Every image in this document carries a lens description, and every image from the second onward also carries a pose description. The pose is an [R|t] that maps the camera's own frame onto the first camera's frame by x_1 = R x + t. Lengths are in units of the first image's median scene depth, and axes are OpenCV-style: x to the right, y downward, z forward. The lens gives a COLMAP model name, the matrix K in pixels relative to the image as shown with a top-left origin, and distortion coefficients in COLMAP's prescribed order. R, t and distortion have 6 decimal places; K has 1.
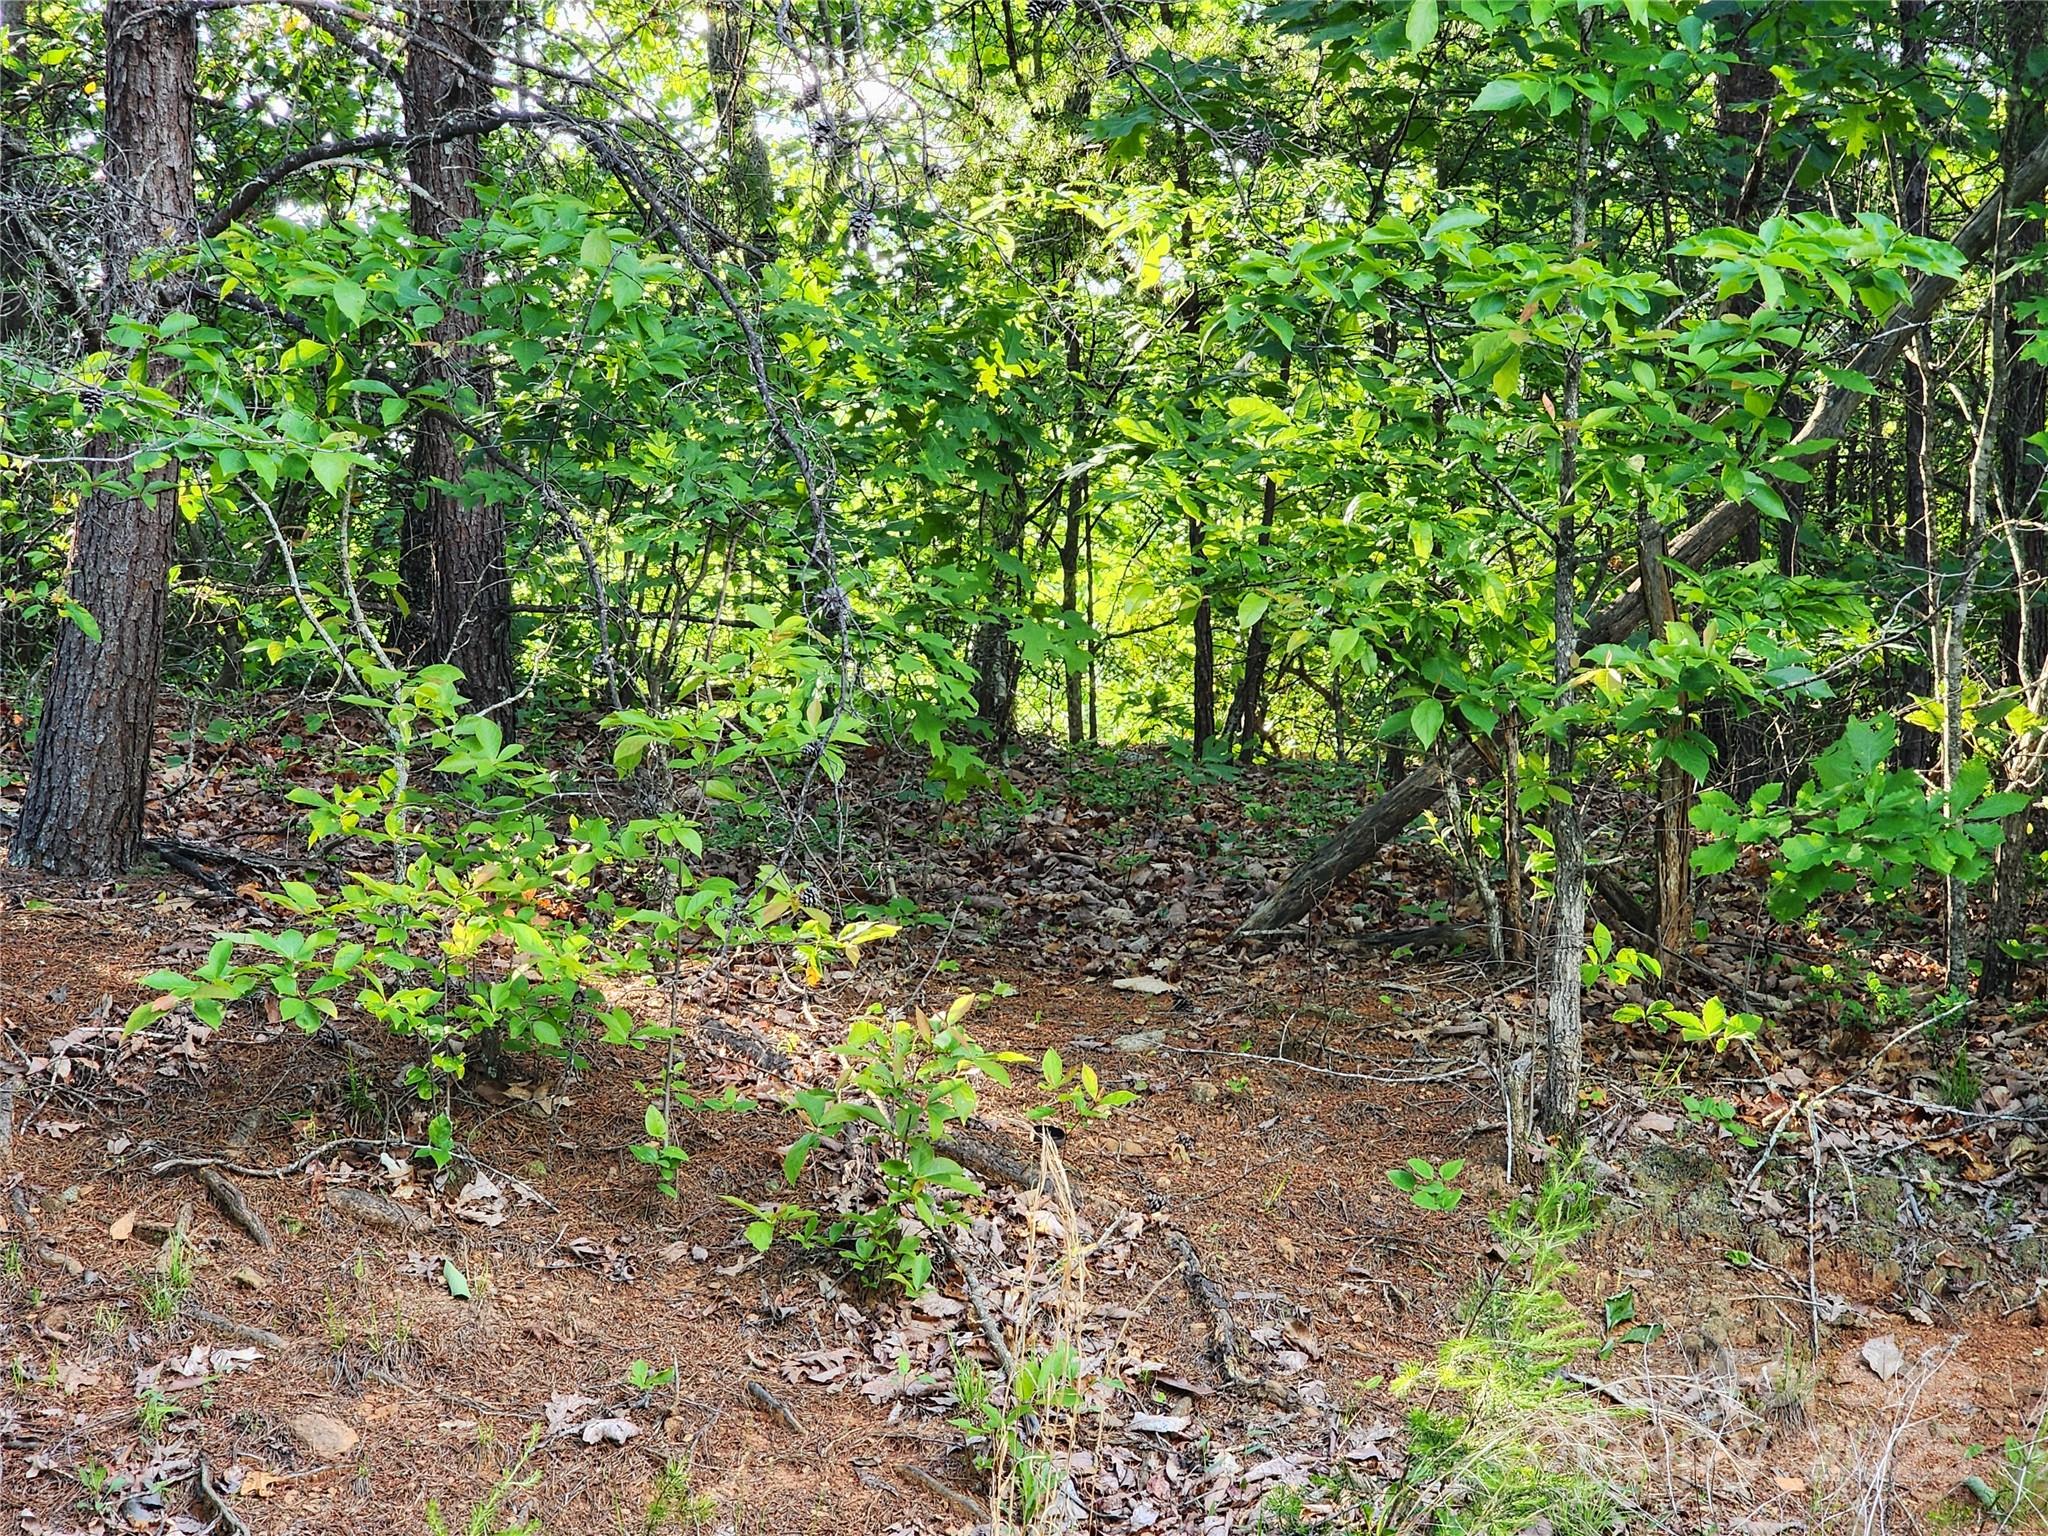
lens RADIAL K [[4220.1, 0, 1024.0], [0, 4220.1, 768.0], [0, 0, 1]] dist [-0.449819, 6.082422]
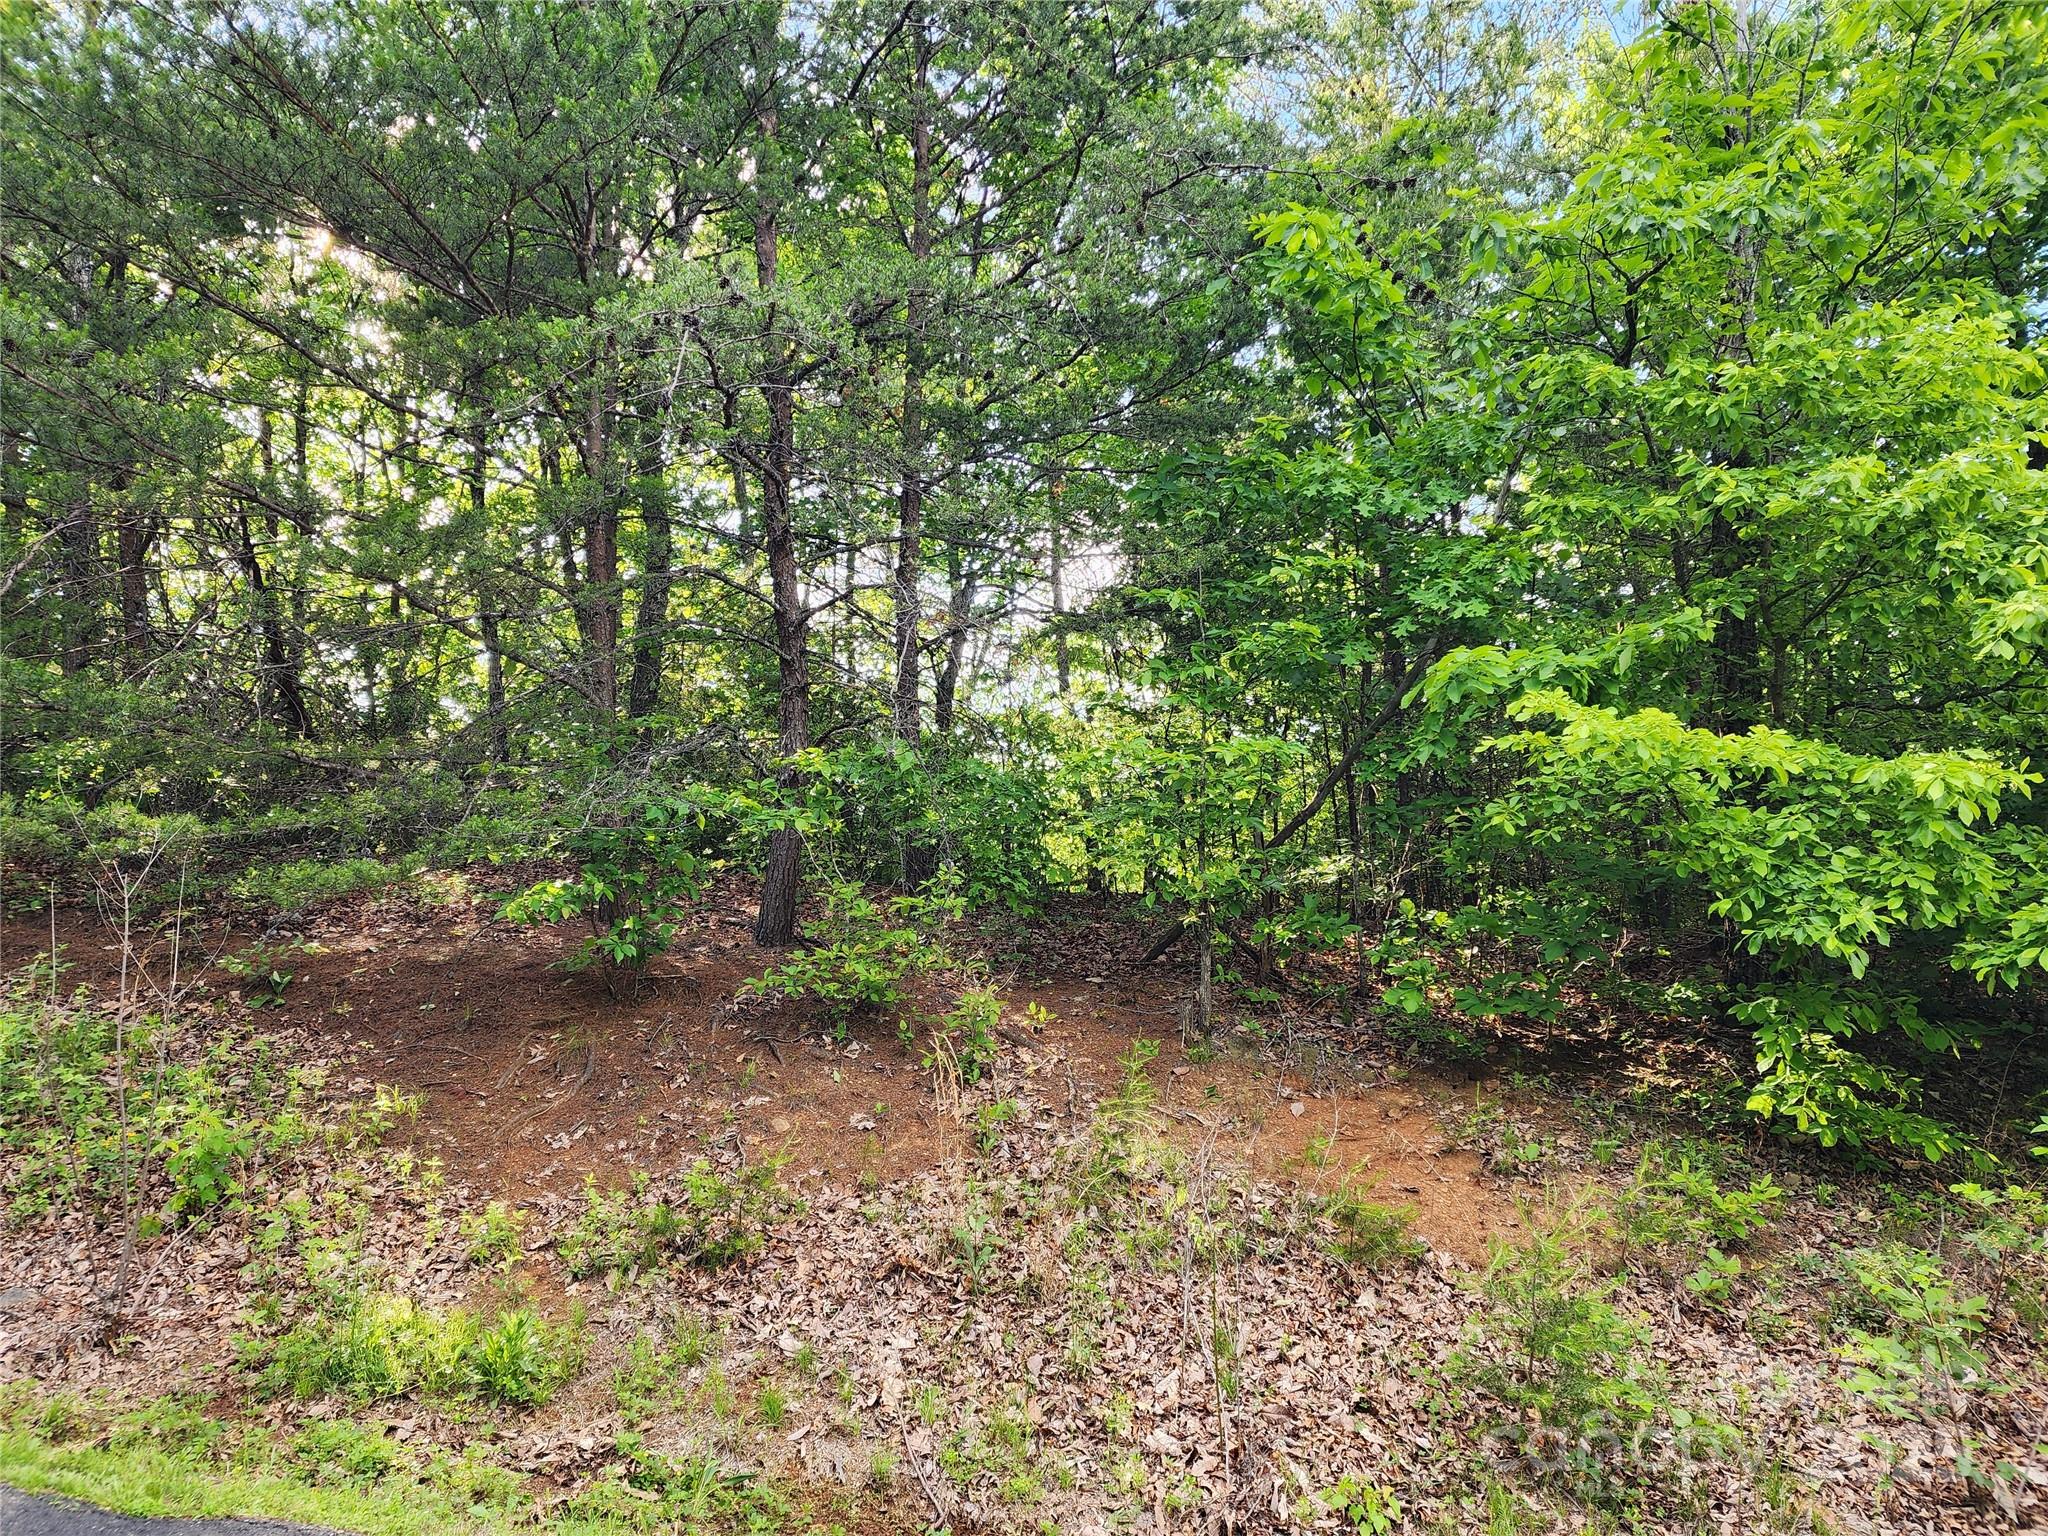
lens RADIAL K [[1344.1, 0, 1024.0], [0, 1344.1, 768.0], [0, 0, 1]] dist [0.068308, -0.063171]
pose [[0.987475, -0.020611, -0.156423, 0.164760], [0.004884, 0.994949, -0.100266, -0.007557], [0.157700, 0.098246, 0.982588, -0.015931]]
